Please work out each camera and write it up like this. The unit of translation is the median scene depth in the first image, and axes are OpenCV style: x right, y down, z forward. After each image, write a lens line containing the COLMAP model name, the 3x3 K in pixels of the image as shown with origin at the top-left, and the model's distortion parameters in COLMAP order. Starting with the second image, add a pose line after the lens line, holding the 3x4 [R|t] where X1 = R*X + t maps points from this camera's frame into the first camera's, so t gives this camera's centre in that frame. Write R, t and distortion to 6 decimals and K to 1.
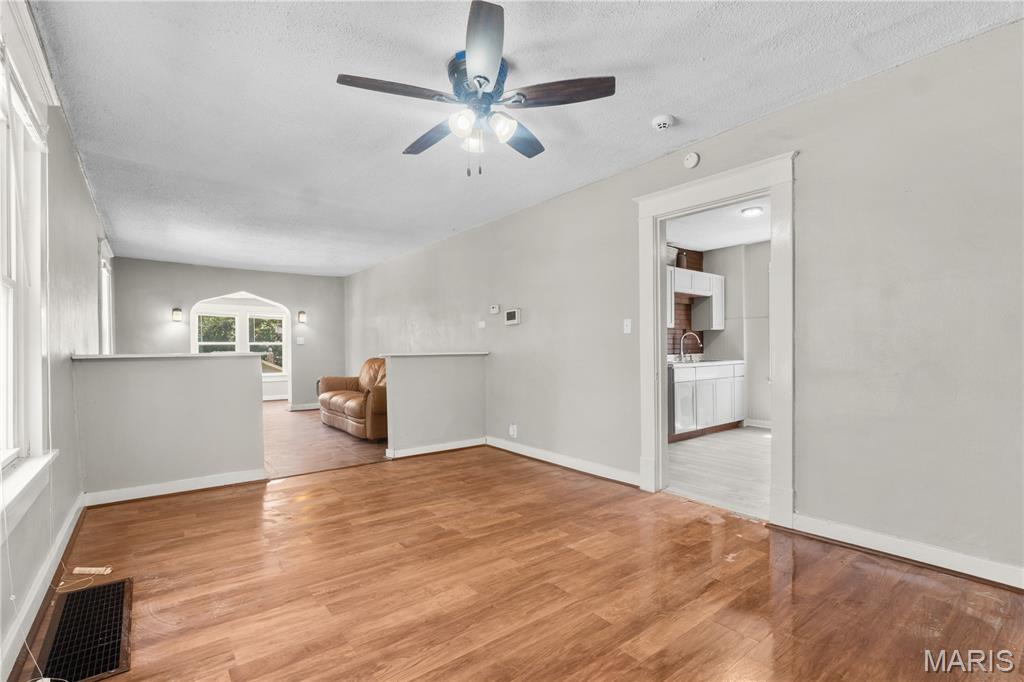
lens RADIAL K [[469.9, 0, 496.2], [0, 469.9, 358.1], [0, 0, 1]] dist [-0.004267, -0.000471]
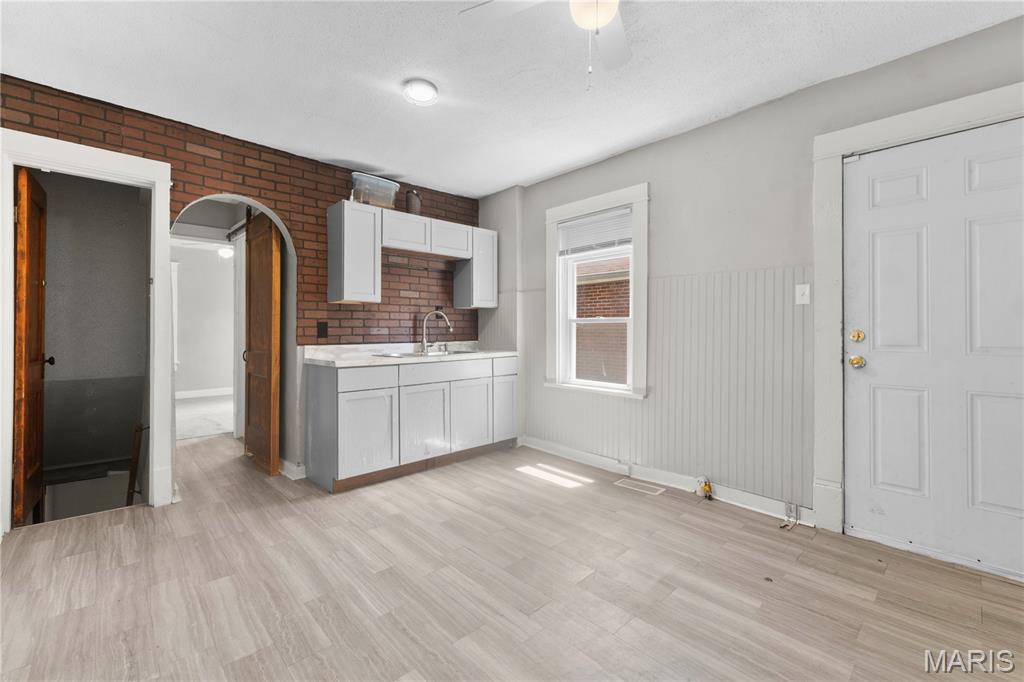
lens RADIAL K [[426.9, 0, 510.7], [0, 426.9, 329.9], [0, 0, 1]] dist [-0.000893, -0.000232]
pose [[0.996346, 0.004589, 0.085284, 0.463956], [-0.002816, 0.999778, -0.020902, -0.013948], [-0.085361, 0.020585, 0.996137, 0.370726]]
